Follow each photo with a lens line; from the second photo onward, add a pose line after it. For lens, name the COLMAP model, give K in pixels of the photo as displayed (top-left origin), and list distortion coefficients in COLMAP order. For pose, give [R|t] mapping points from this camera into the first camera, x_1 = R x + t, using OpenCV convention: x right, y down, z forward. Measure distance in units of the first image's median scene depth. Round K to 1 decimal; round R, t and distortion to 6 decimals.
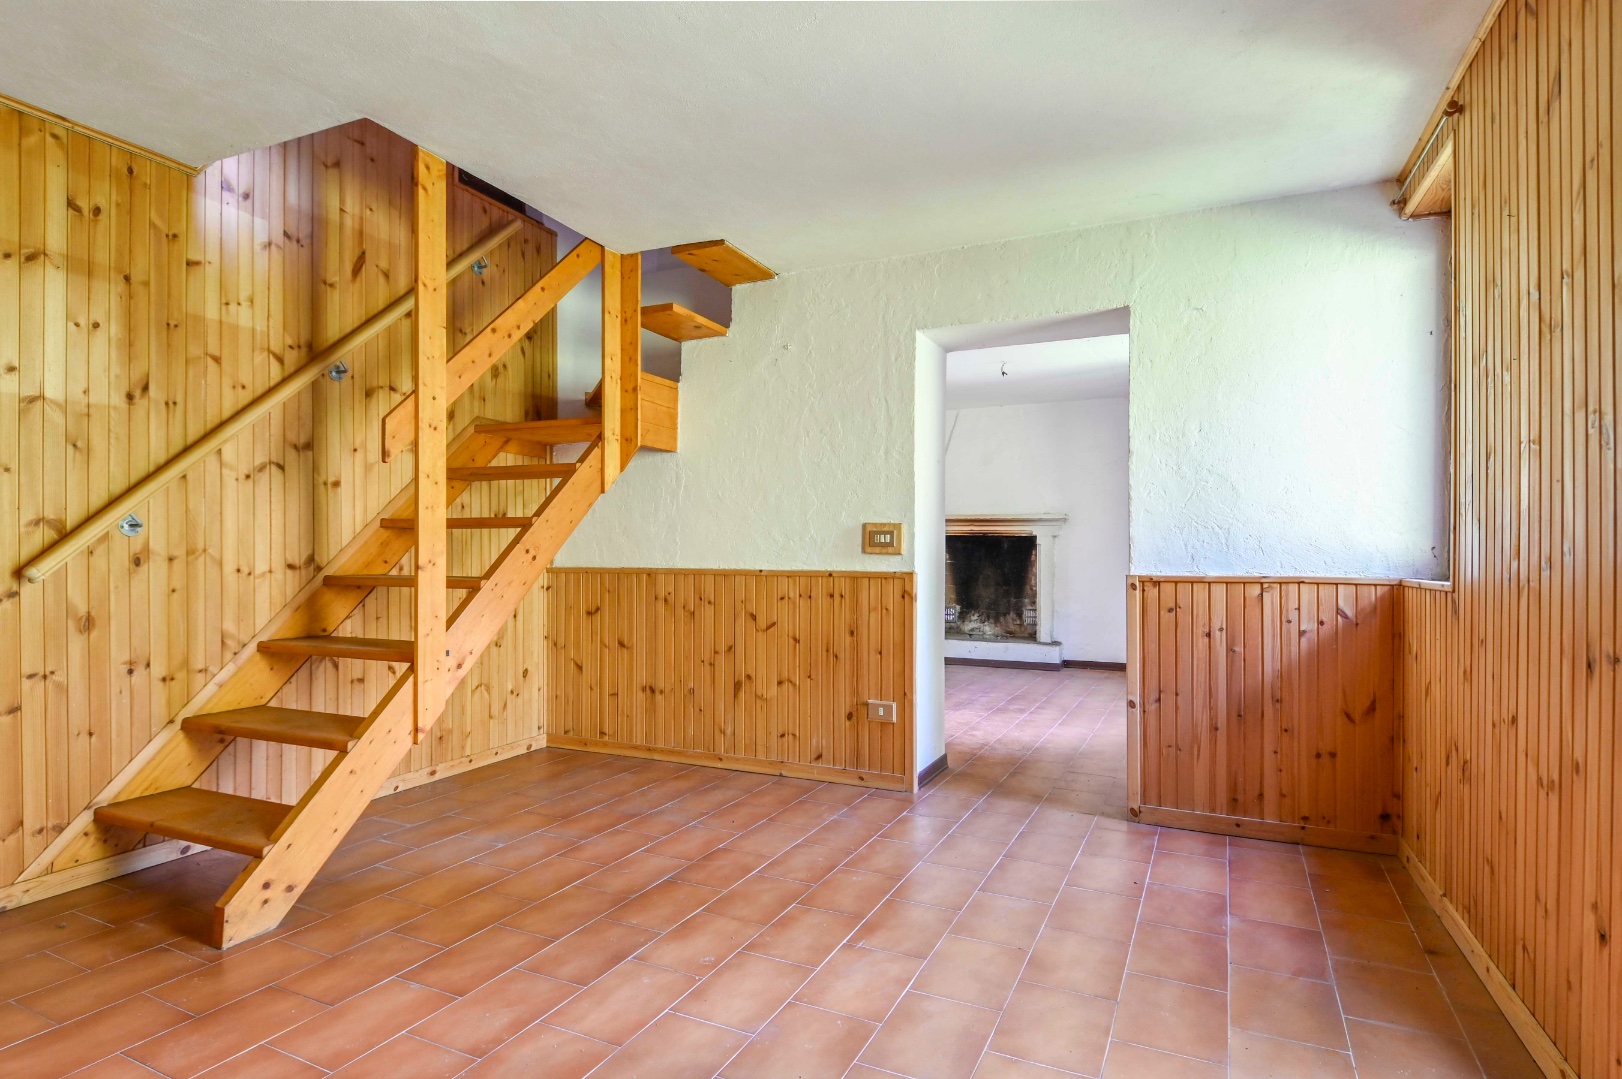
lens RADIAL K [[855.7, 0, 787.4], [0, 855.7, 552.3], [0, 0, 1]] dist [0.026554, -0.022442]
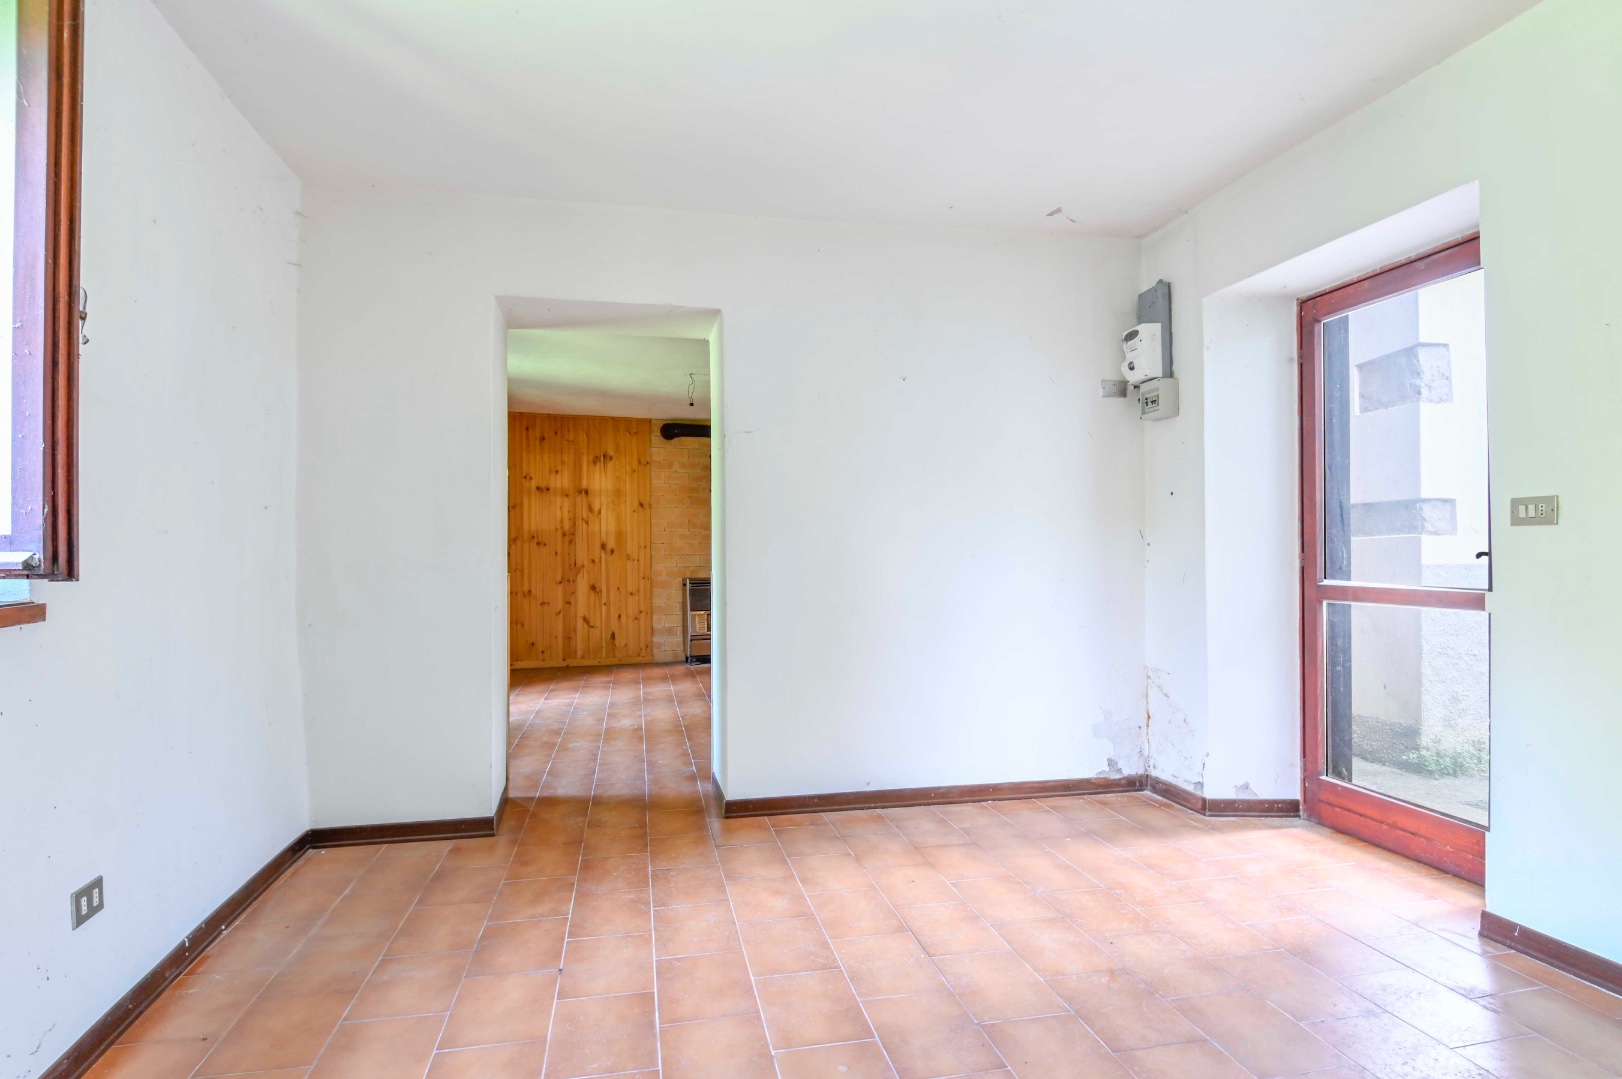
lens RADIAL K [[855.7, 0, 809.6], [0, 855.7, 549.1], [0, 0, 1]] dist [0.026554, -0.022442]
pose [[-0.776011, 0.003961, -0.630707, 0.703735], [0.009936, 0.999933, -0.005945, 0.001735], [0.630641, -0.010880, -0.775999, 1.869087]]
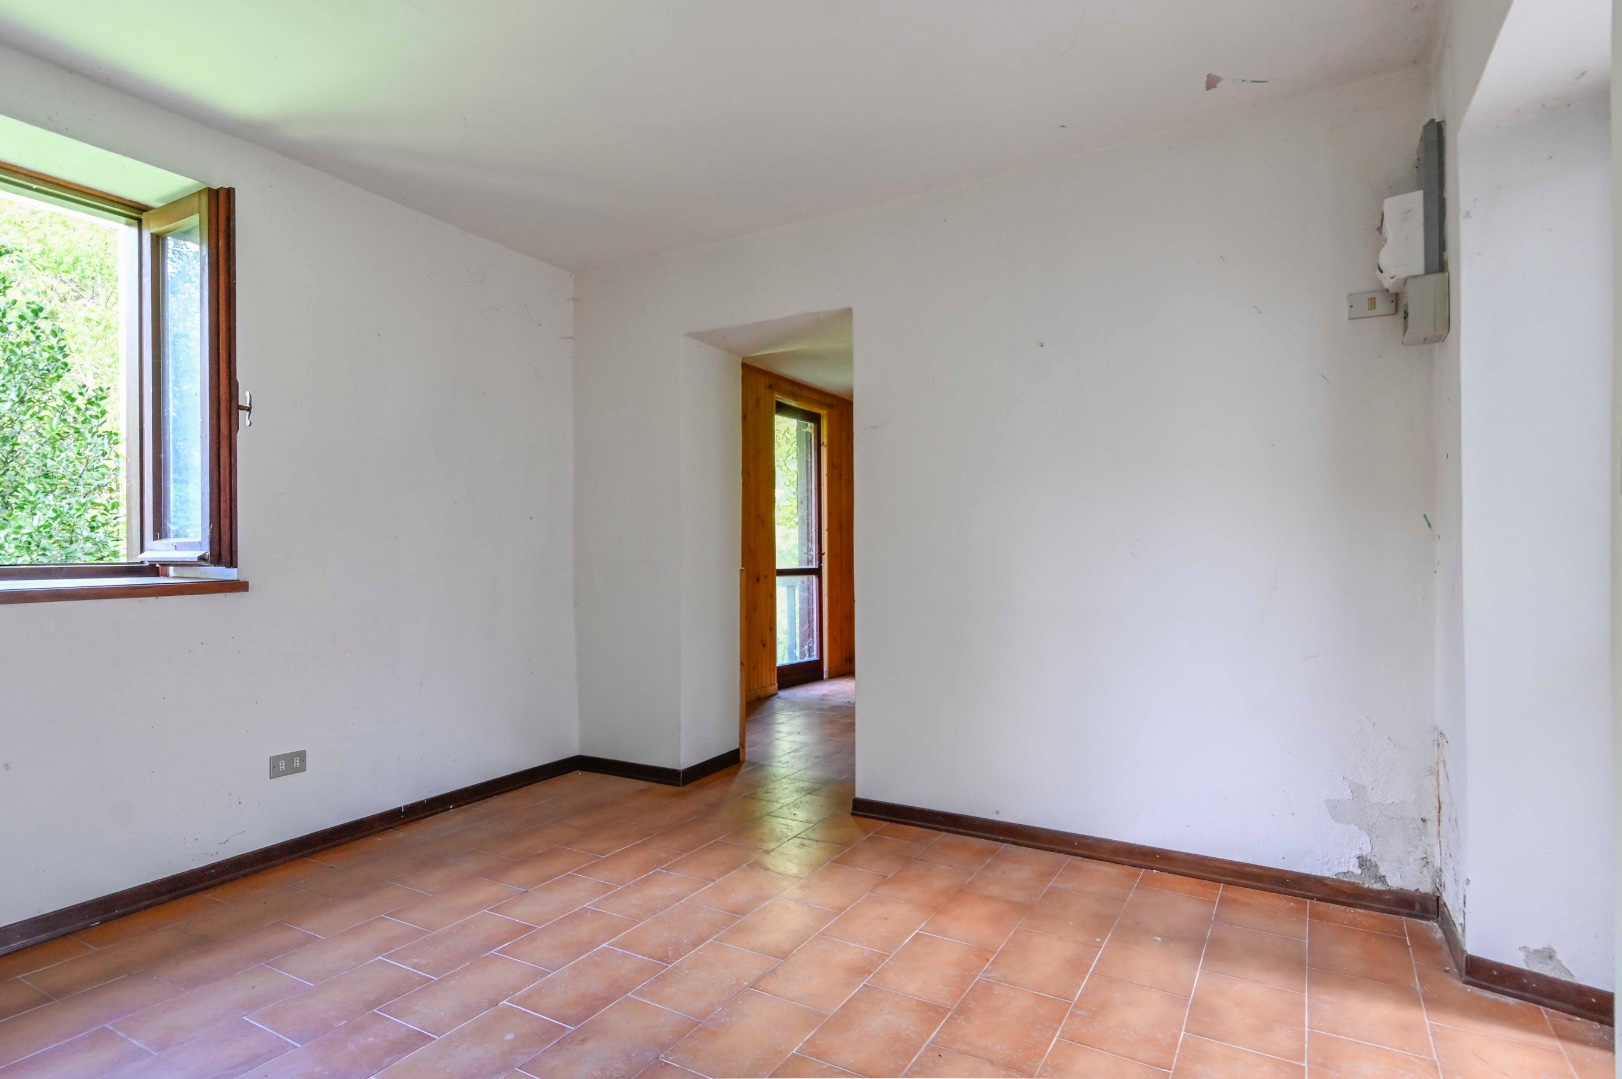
lens RADIAL K [[855.7, 0, 826.5], [0, 855.7, 547.5], [0, 0, 1]] dist [0.026554, -0.022442]
pose [[-0.998565, 0.007706, 0.052998, 0.196273], [0.007577, 0.999968, -0.002644, 0.000274], [-0.053017, -0.002238, -0.998591, 2.003853]]
